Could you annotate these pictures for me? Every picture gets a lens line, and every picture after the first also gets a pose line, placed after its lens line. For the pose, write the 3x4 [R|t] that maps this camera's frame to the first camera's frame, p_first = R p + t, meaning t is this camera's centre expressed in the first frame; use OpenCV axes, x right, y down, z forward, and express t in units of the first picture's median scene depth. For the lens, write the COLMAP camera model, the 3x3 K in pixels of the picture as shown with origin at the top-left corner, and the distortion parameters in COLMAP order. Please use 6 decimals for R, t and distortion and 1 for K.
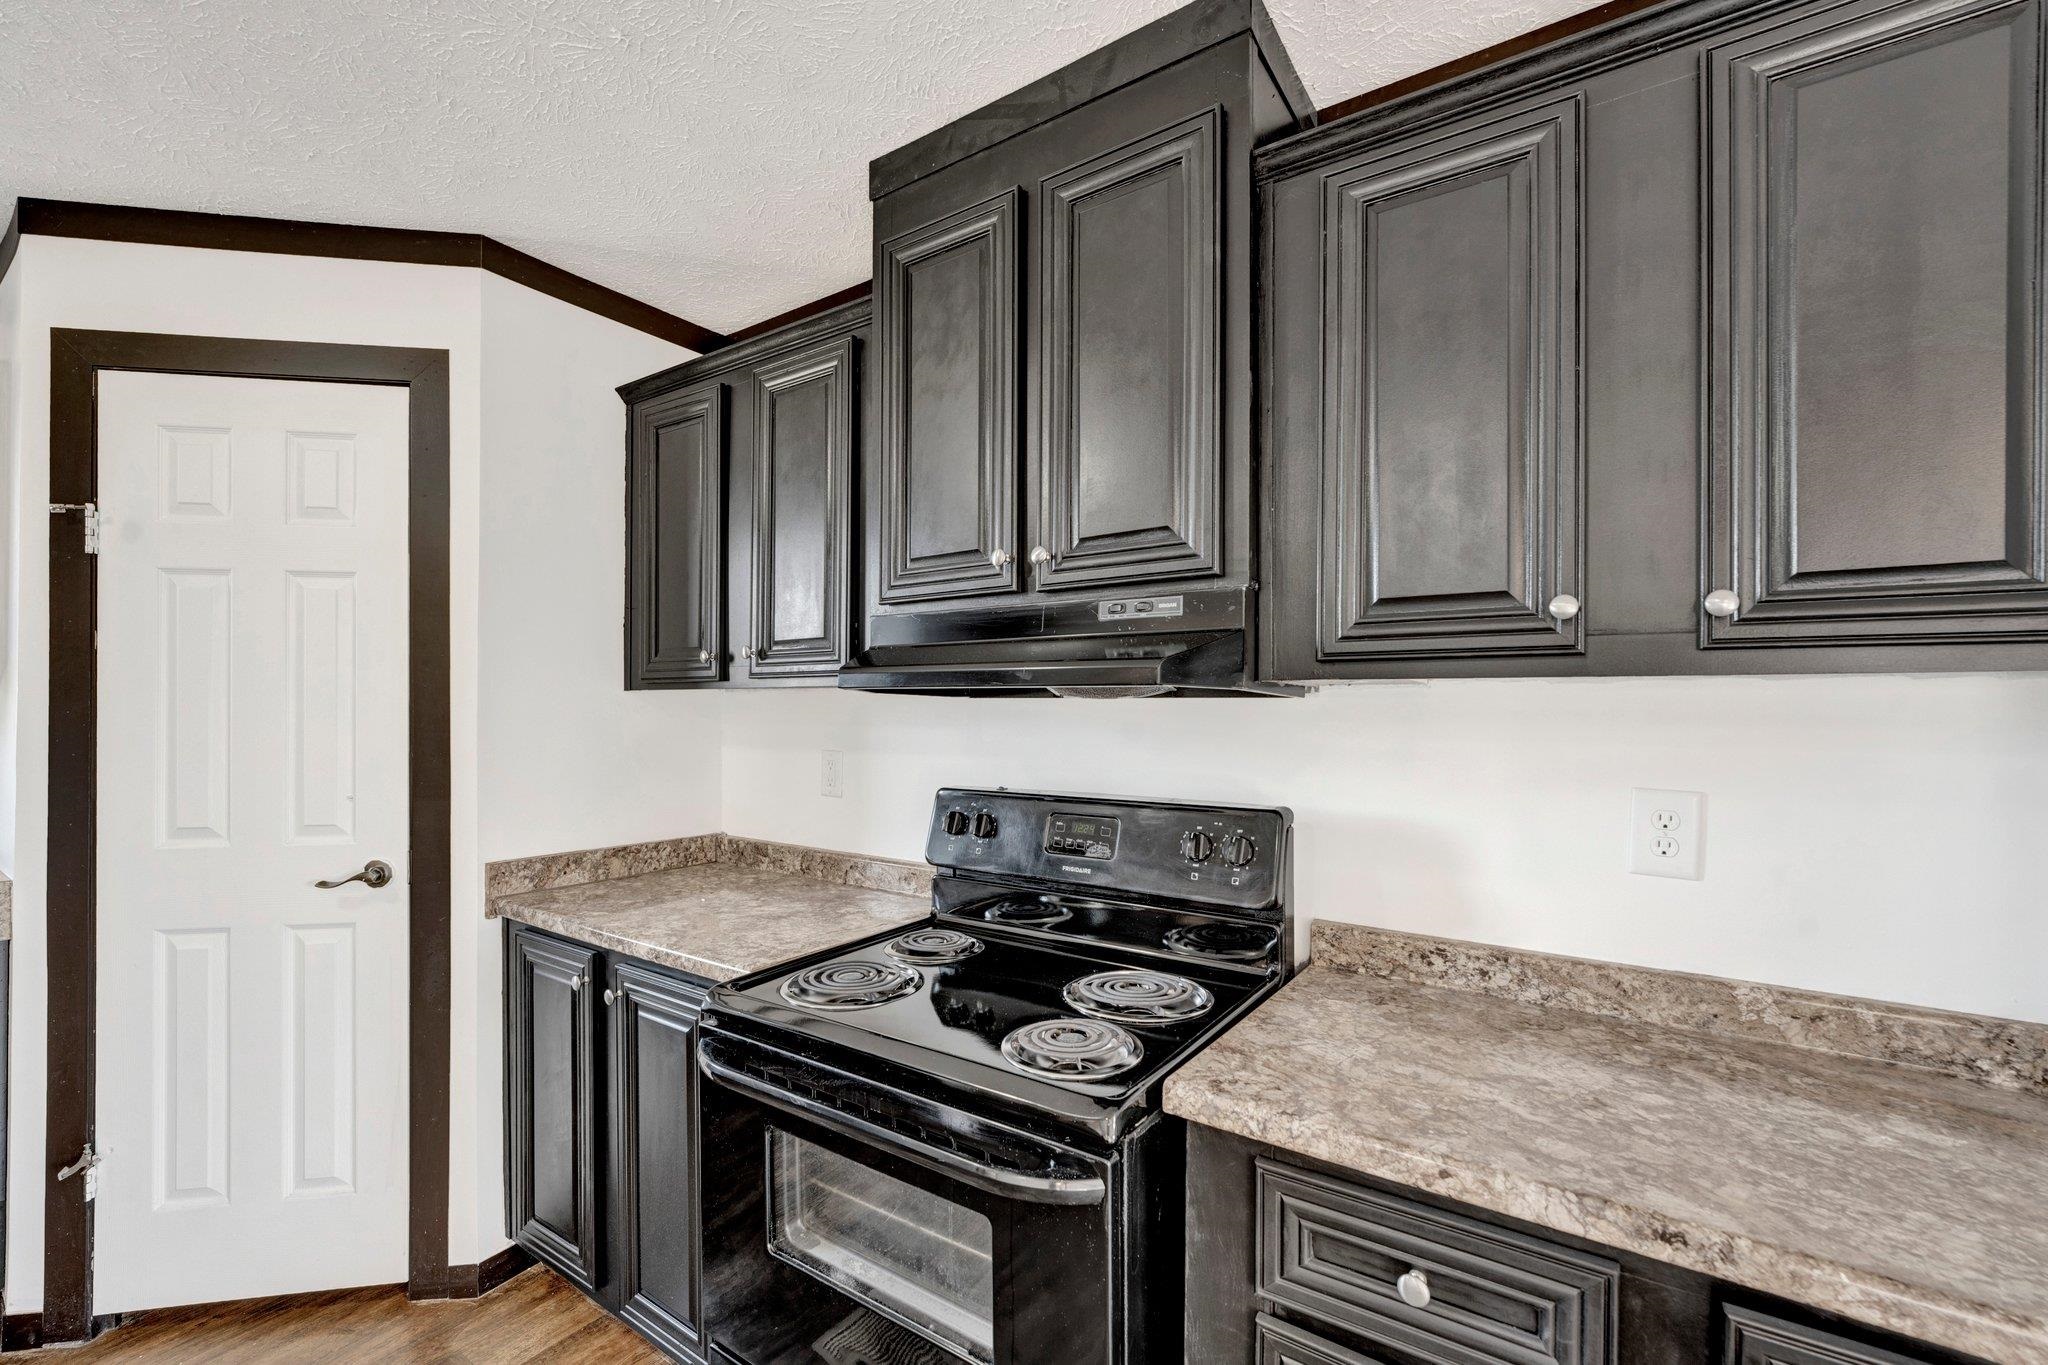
lens RADIAL K [[857.8, 0, 1027.0], [0, 857.8, 710.8], [0, 0, 1]] dist [-0.027280, 0.007060]
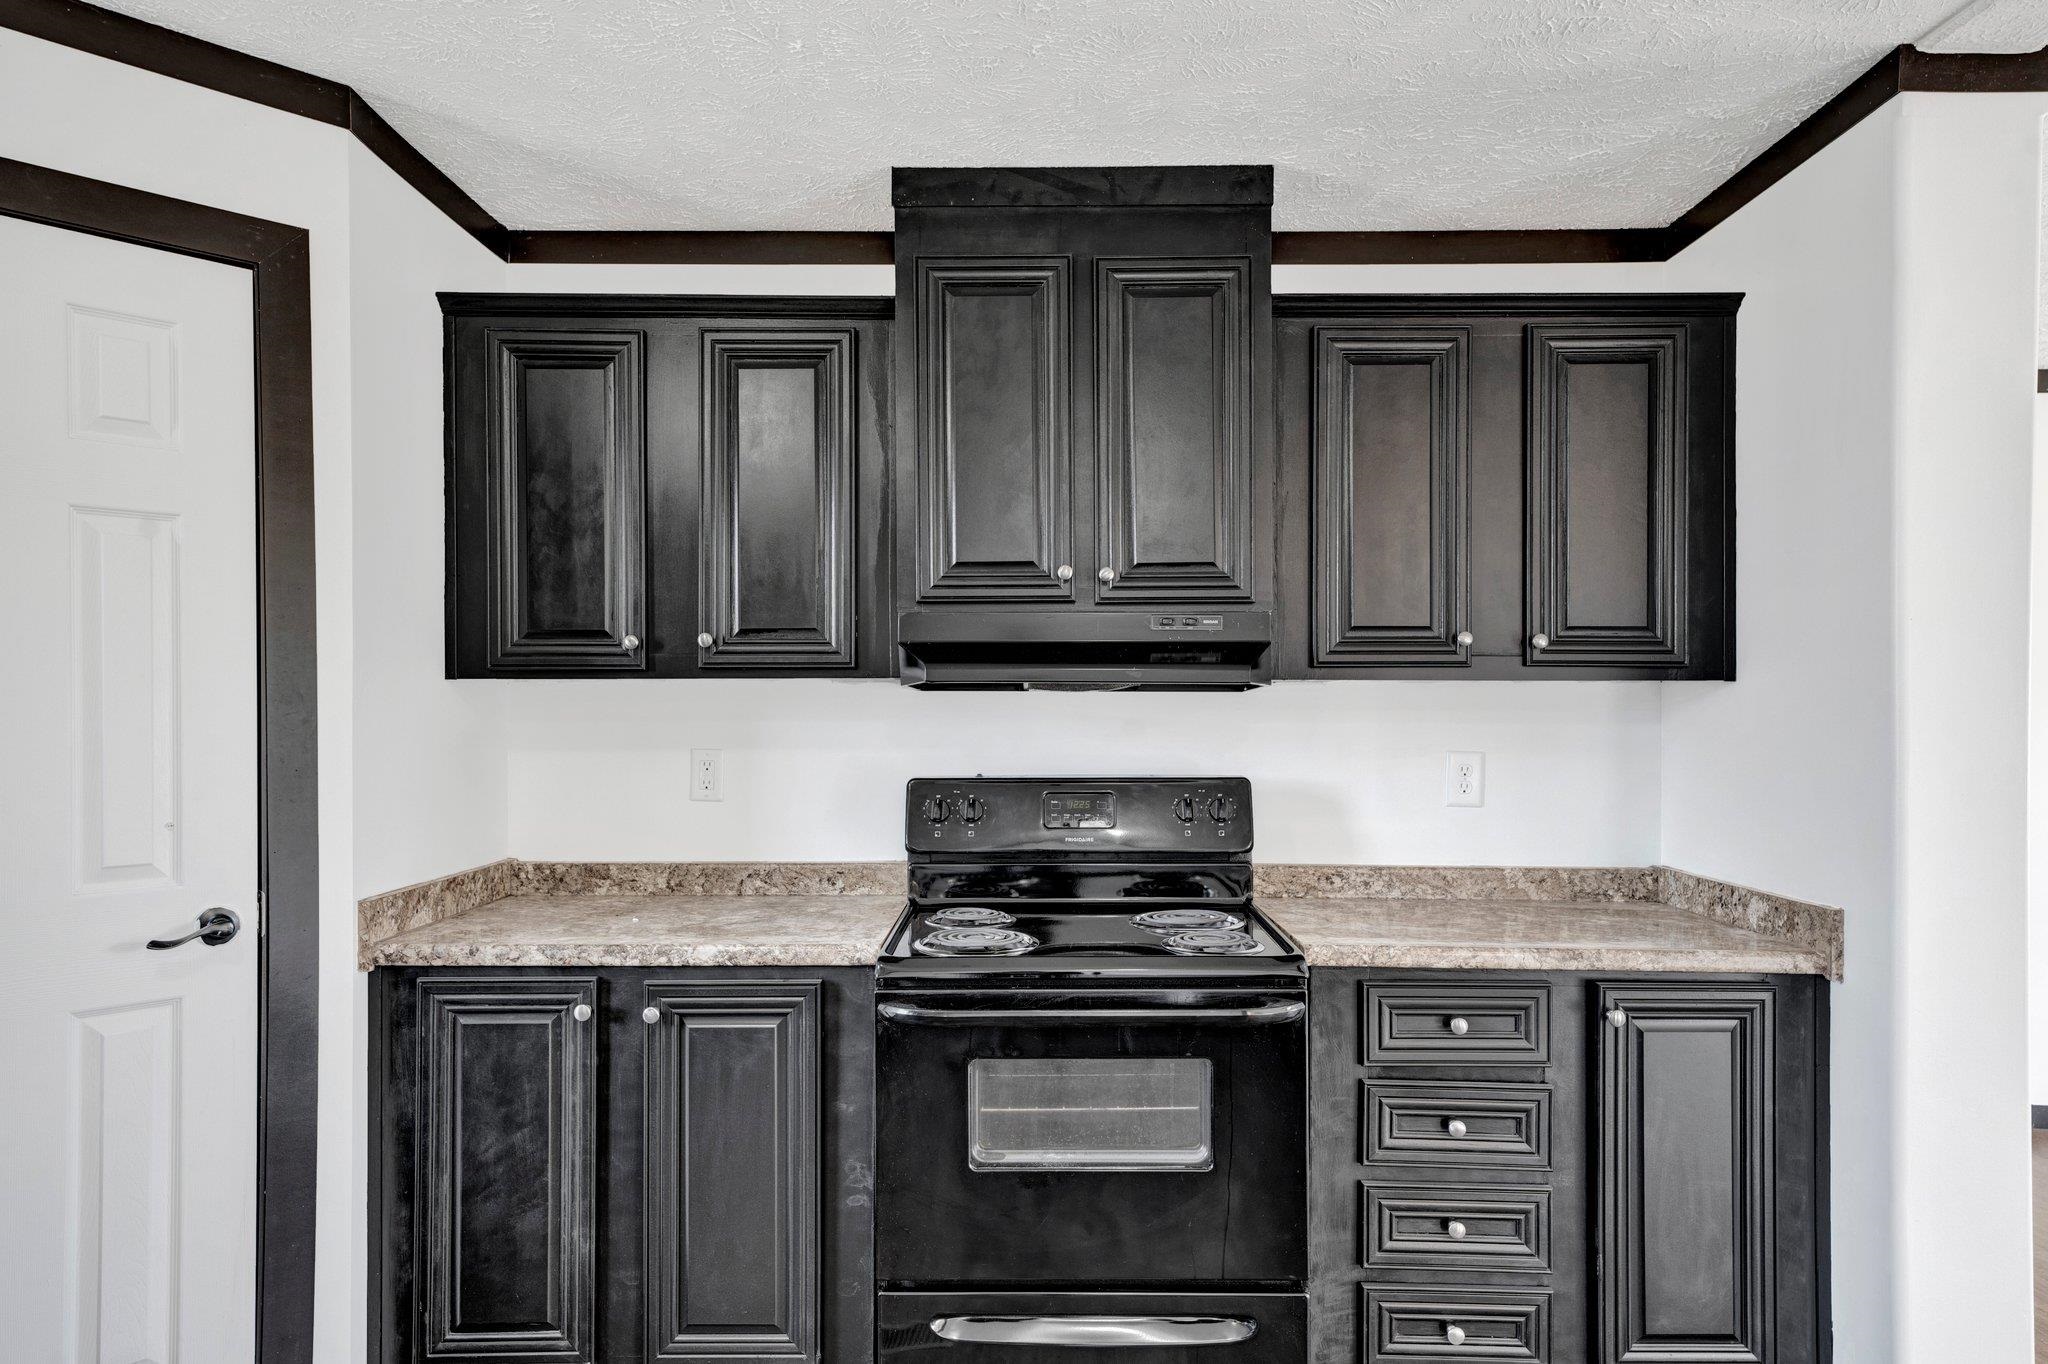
lens RADIAL K [[1202.1, 0, 1026.8], [0, 1202.1, 719.7], [0, 0, 1]] dist [0.006218, 0.001721]
pose [[0.830123, -0.008021, 0.557522, -0.804537], [0.004785, 0.999962, 0.007261, 0.009139], [-0.557560, -0.003360, 0.830130, -0.278715]]
